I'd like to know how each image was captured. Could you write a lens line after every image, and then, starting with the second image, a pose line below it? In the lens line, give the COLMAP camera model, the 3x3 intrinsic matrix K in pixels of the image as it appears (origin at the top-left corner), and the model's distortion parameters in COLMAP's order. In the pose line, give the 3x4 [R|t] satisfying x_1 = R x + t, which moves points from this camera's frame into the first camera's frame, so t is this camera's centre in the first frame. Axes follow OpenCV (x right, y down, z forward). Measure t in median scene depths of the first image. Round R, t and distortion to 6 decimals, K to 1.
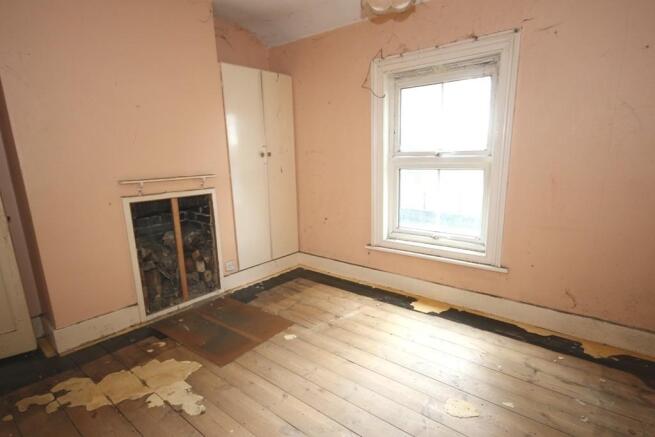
lens RADIAL K [[350.5, 0, 326.9], [0, 350.5, 220.2], [0, 0, 1]] dist [0.002107, 0.000018]
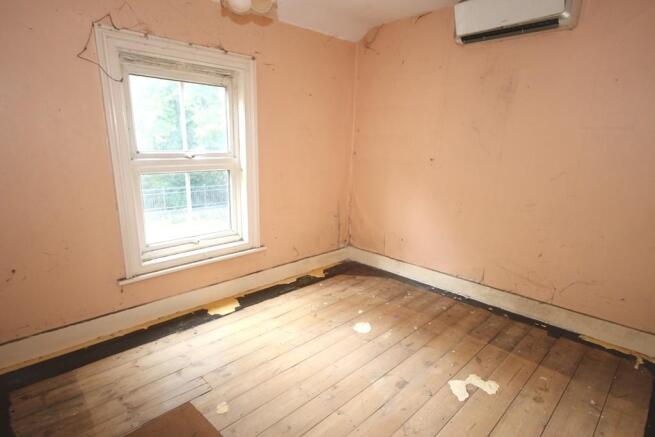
lens RADIAL K [[349.5, 0, 326.2], [0, 349.5, 219.9], [0, 0, 1]] dist [0.020726, 0.000906]
pose [[0.110178, -0.185289, 0.976488, -0.626230], [0.179080, 0.970091, 0.163870, -0.112041], [-0.977646, 0.156815, 0.140064, 0.537603]]
